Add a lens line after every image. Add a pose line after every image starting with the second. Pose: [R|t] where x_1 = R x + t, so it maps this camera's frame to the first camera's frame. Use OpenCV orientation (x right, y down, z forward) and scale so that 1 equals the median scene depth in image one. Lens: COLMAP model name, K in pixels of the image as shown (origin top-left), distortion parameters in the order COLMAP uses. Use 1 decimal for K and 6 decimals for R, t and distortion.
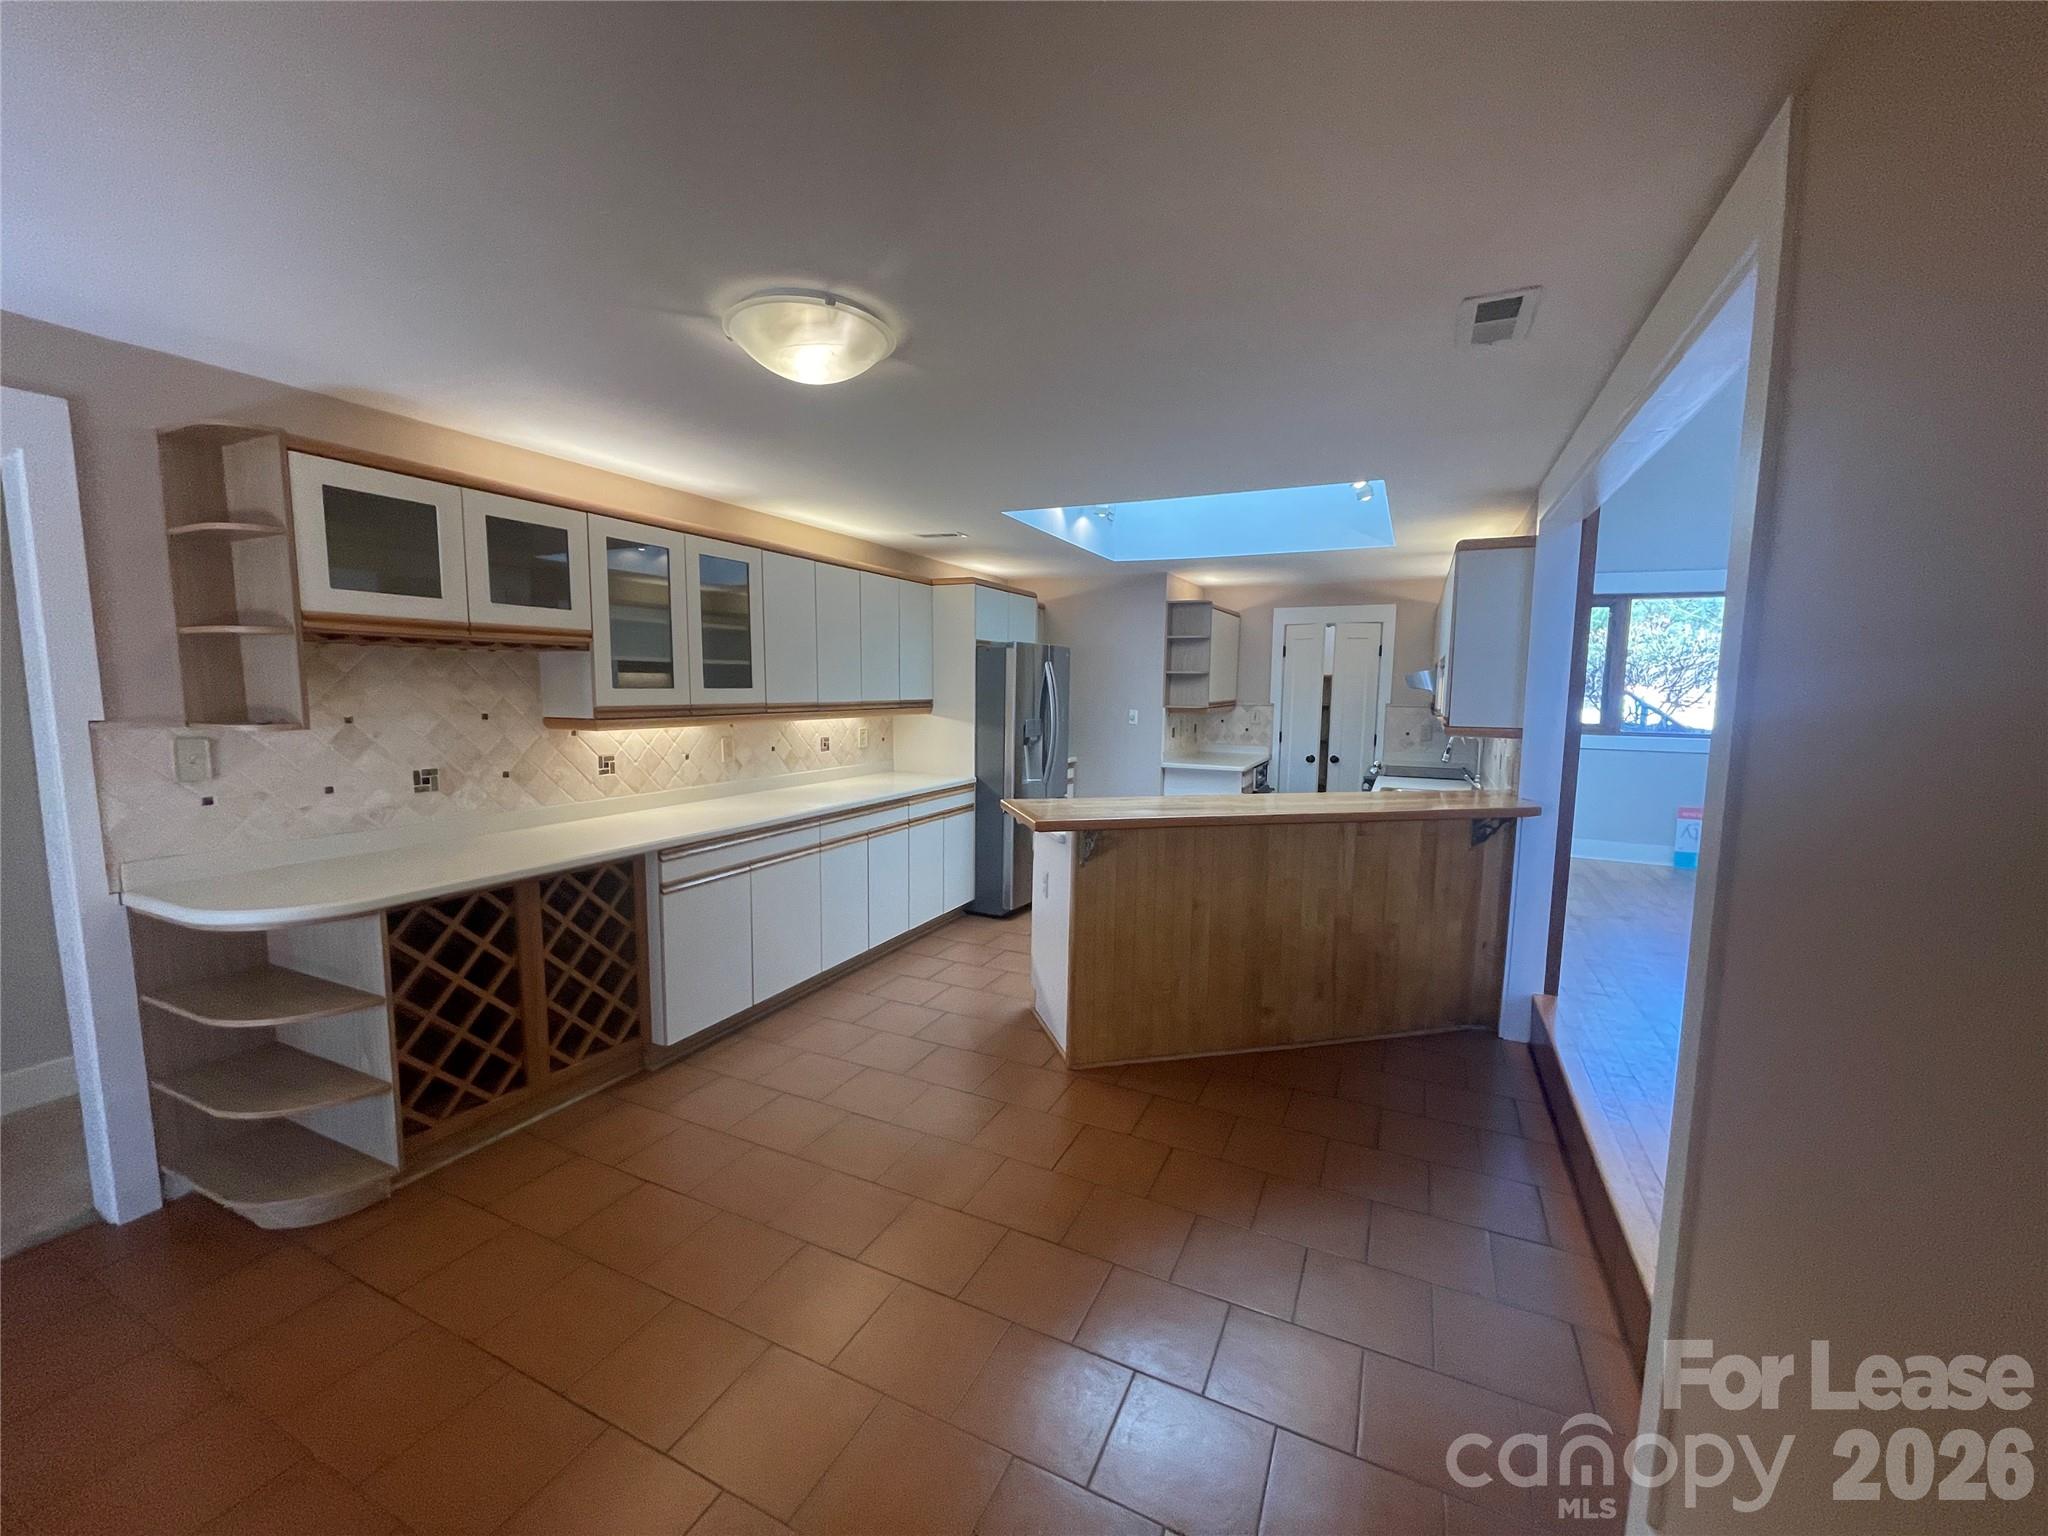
lens RADIAL K [[824.0, 0, 1013.9], [0, 824.0, 785.6], [0, 0, 1]] dist [-0.010816, -0.000174]
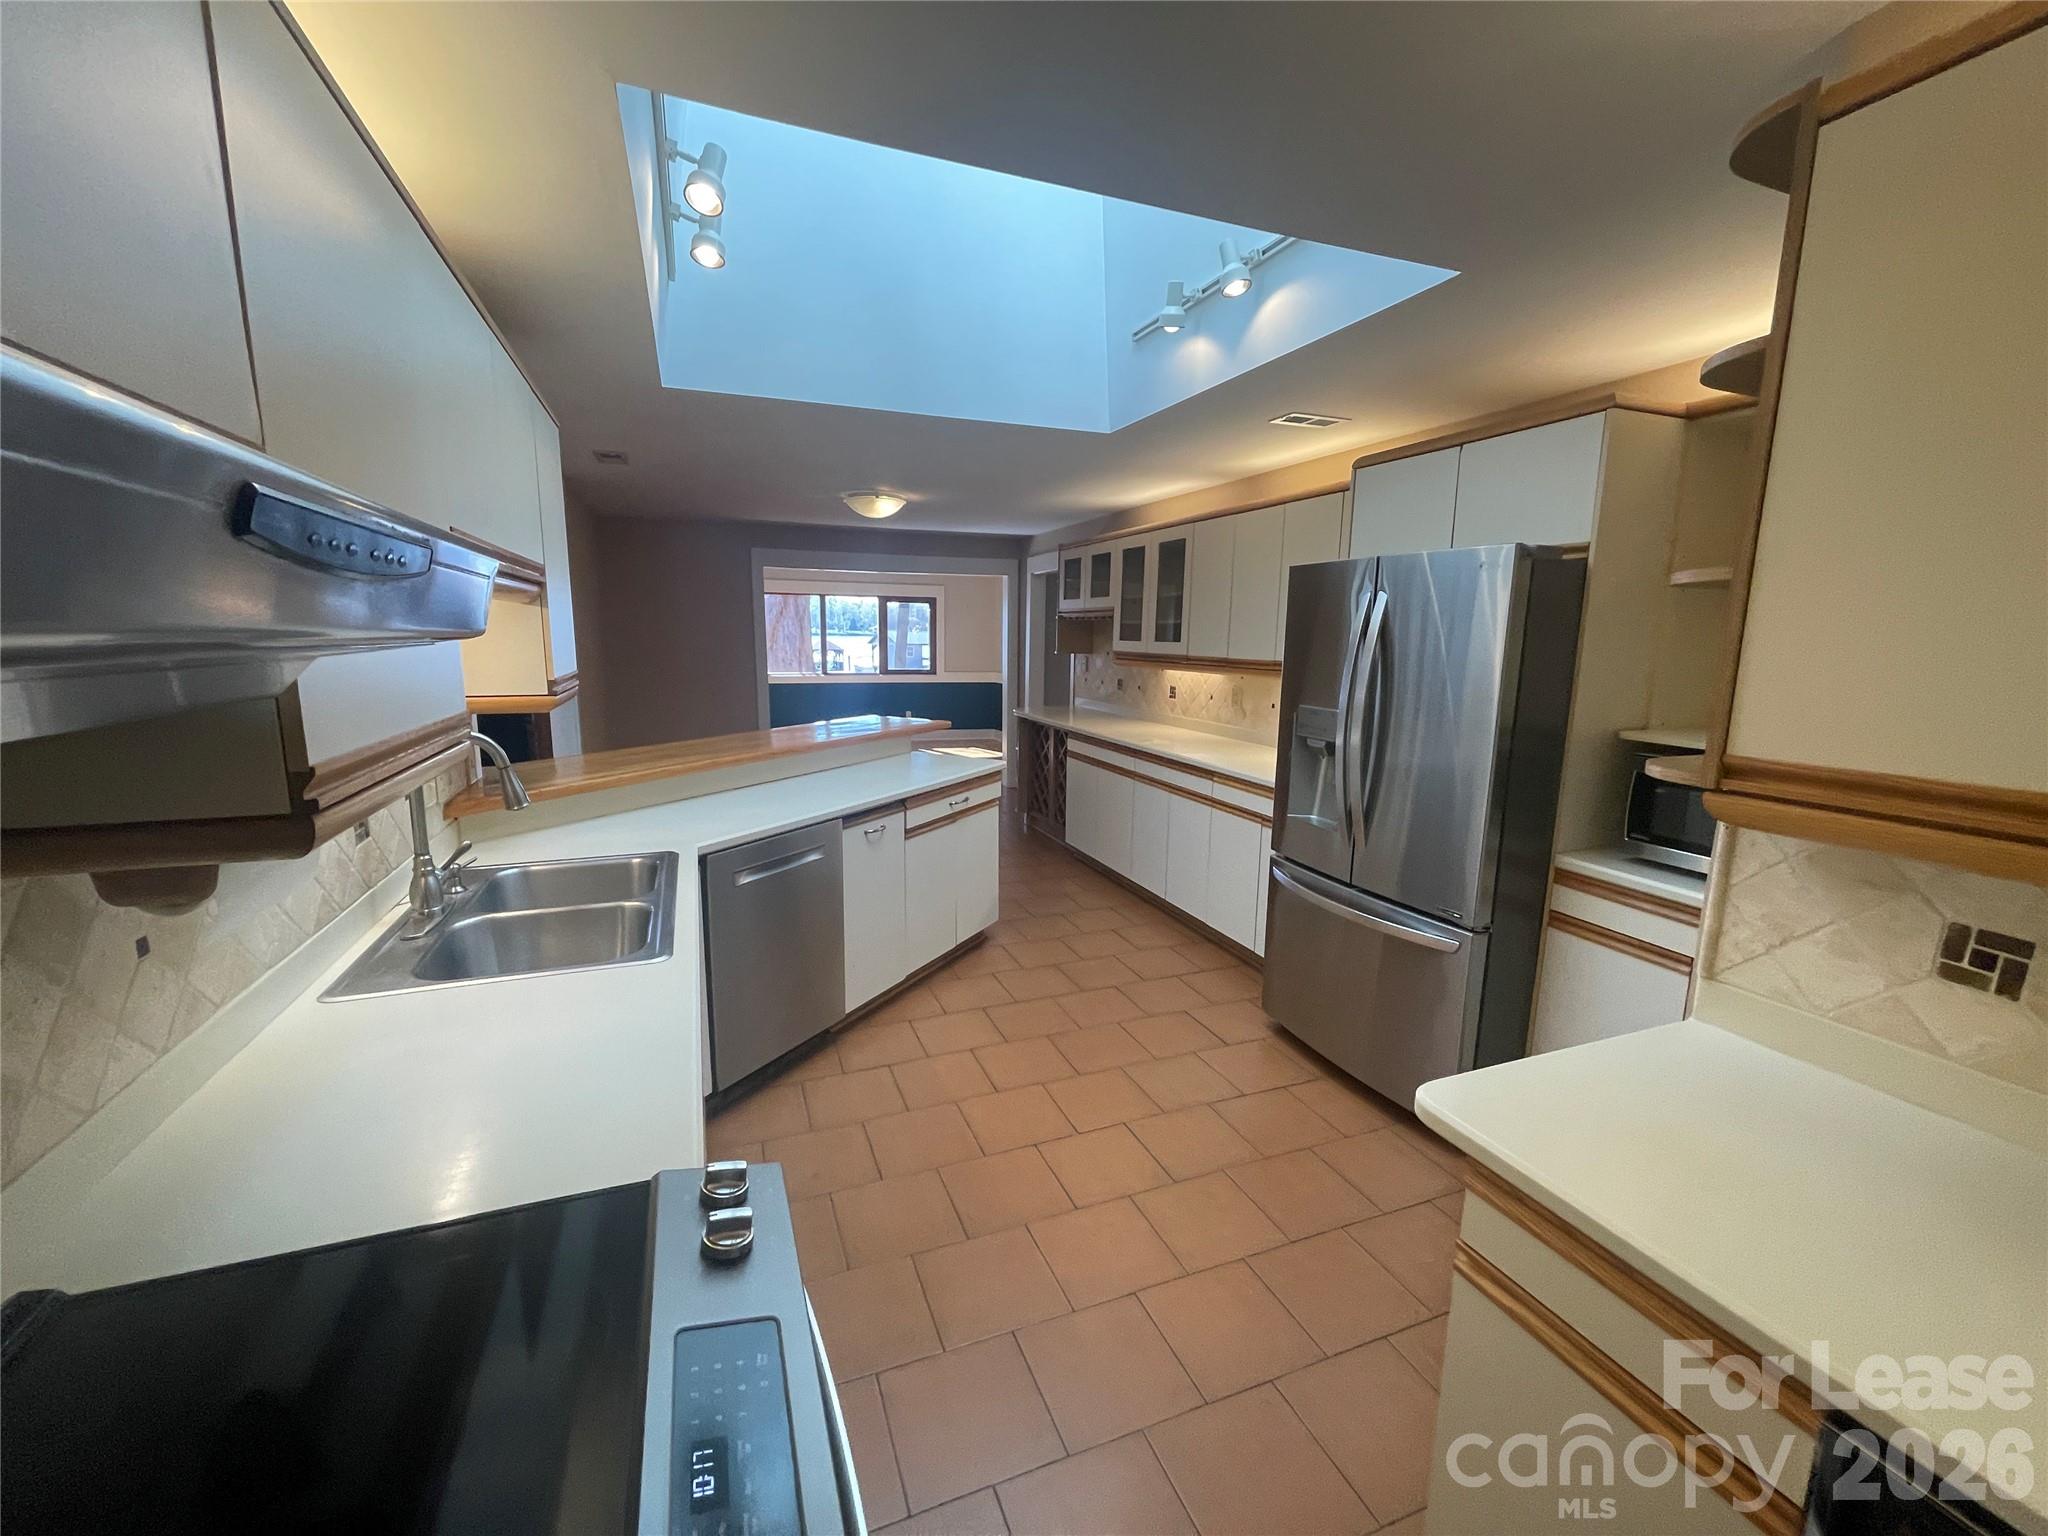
lens RADIAL K [[824.0, 0, 1032.3], [0, 824.0, 774.1], [0, 0, 1]] dist [-0.010816, -0.000174]
pose [[-0.672380, 0.103785, -0.732894, 0.510871], [-0.114044, 0.963774, 0.241108, -0.136270], [0.731368, 0.245698, -0.636187, 1.138231]]
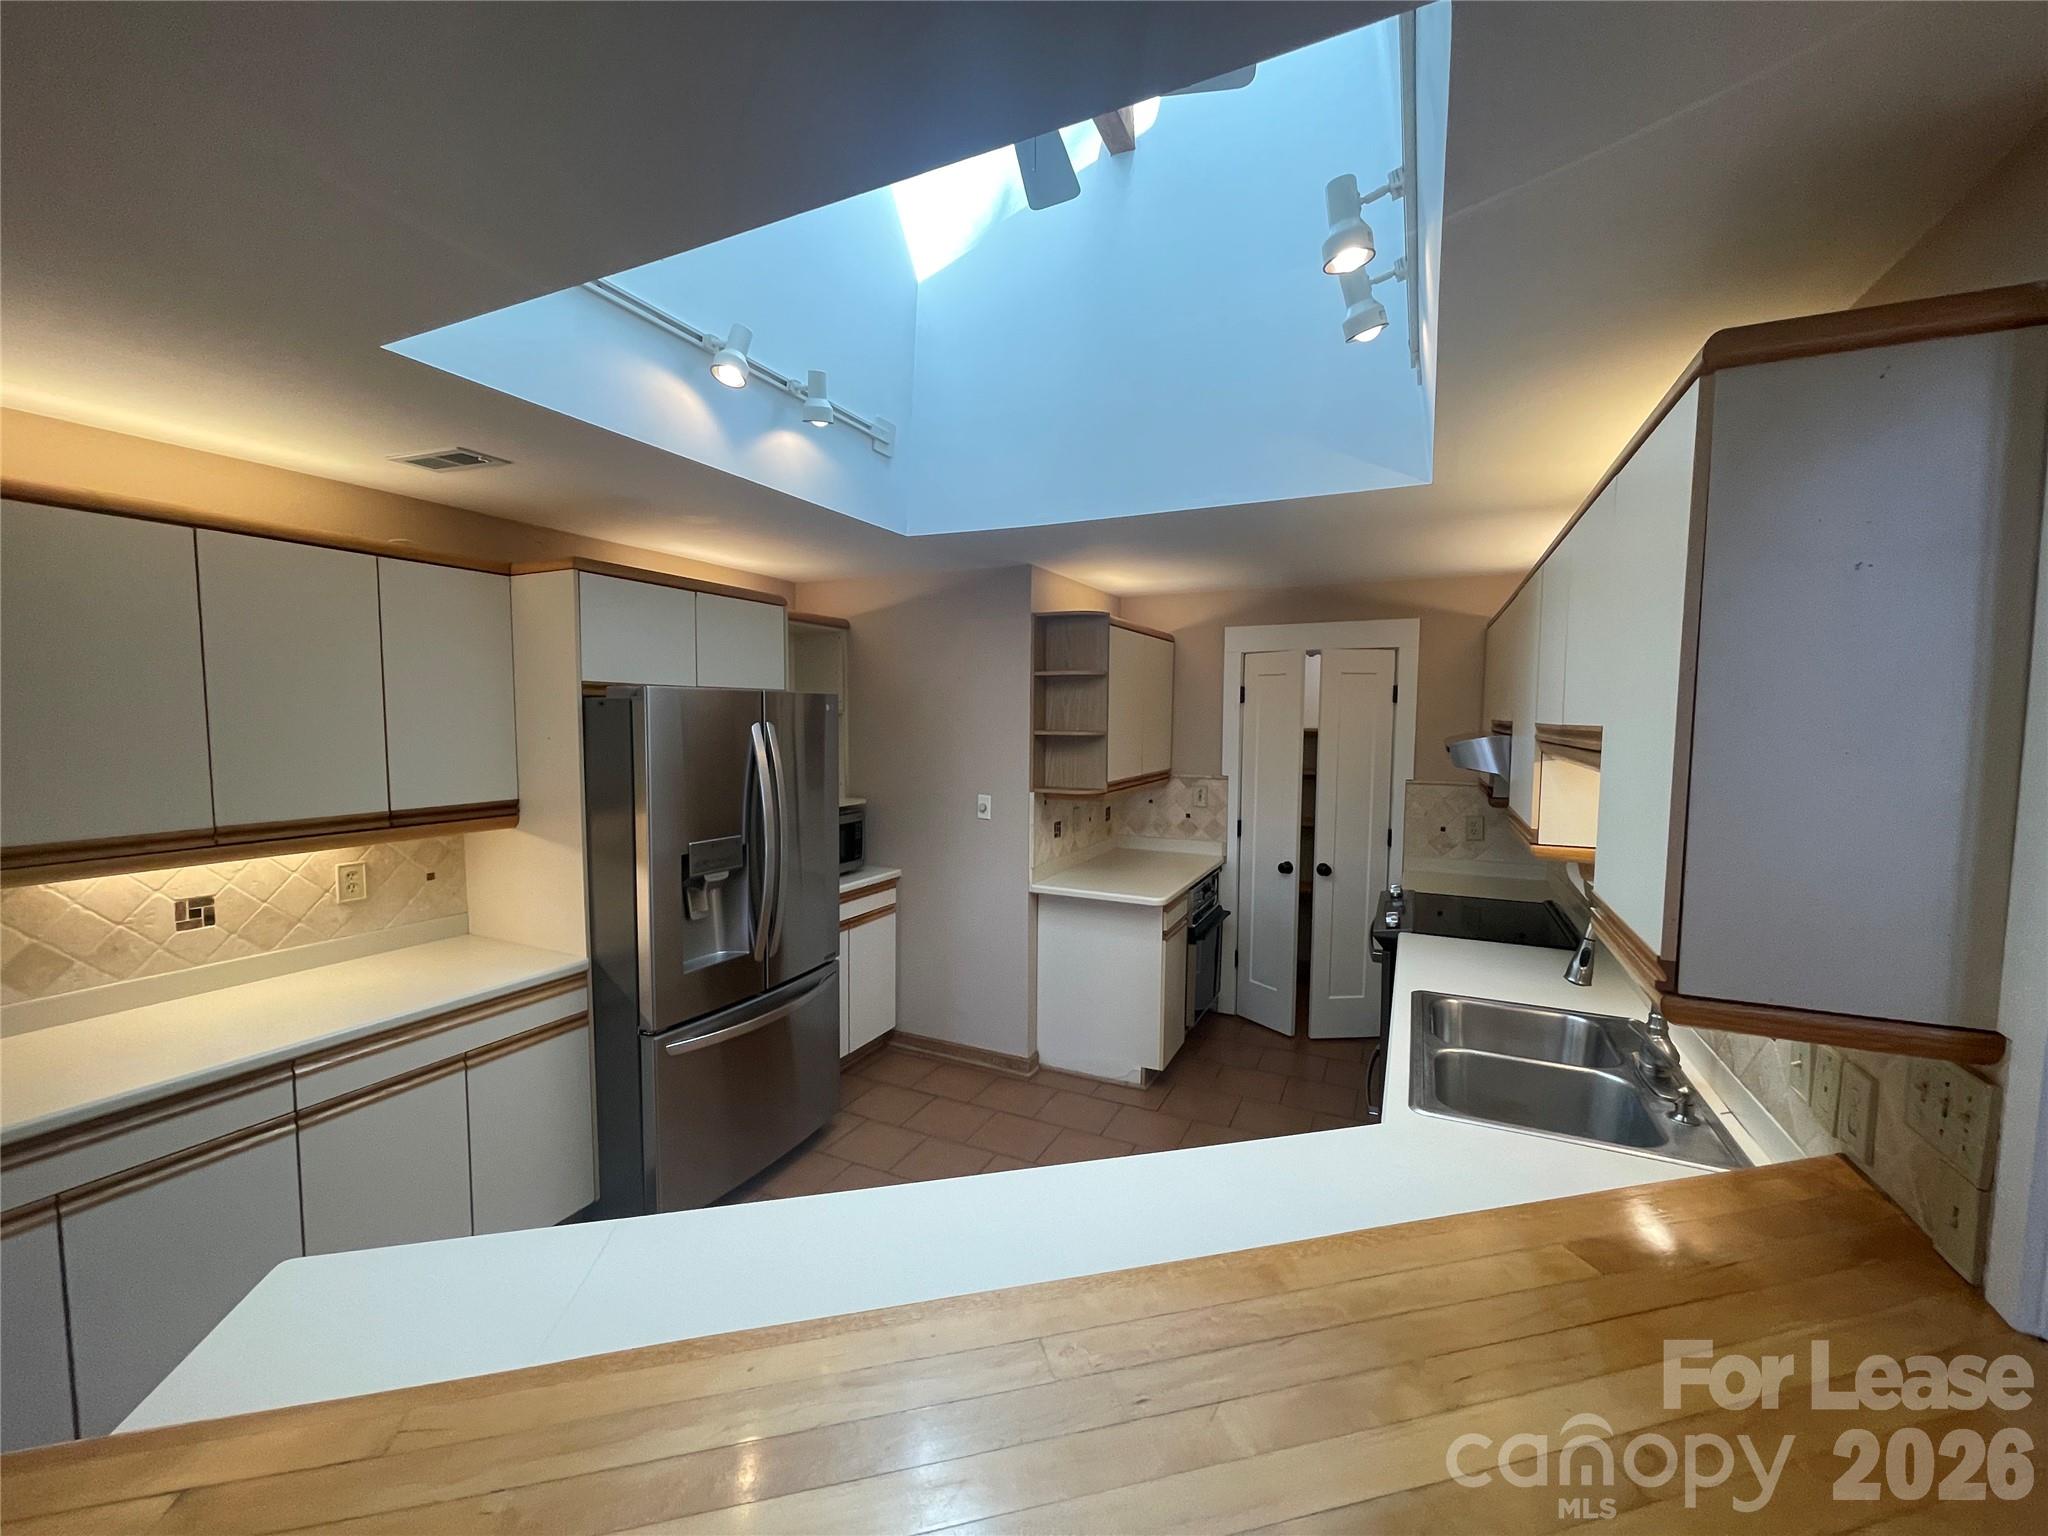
lens RADIAL K [[824.0, 0, 1025.5], [0, 824.0, 777.1], [0, 0, 1]] dist [-0.010816, -0.000174]
pose [[0.999929, -0.005251, 0.010704, 0.171860], [0.005792, 0.998674, -0.051154, -0.075769], [-0.010421, 0.051212, 0.998633, 0.411613]]
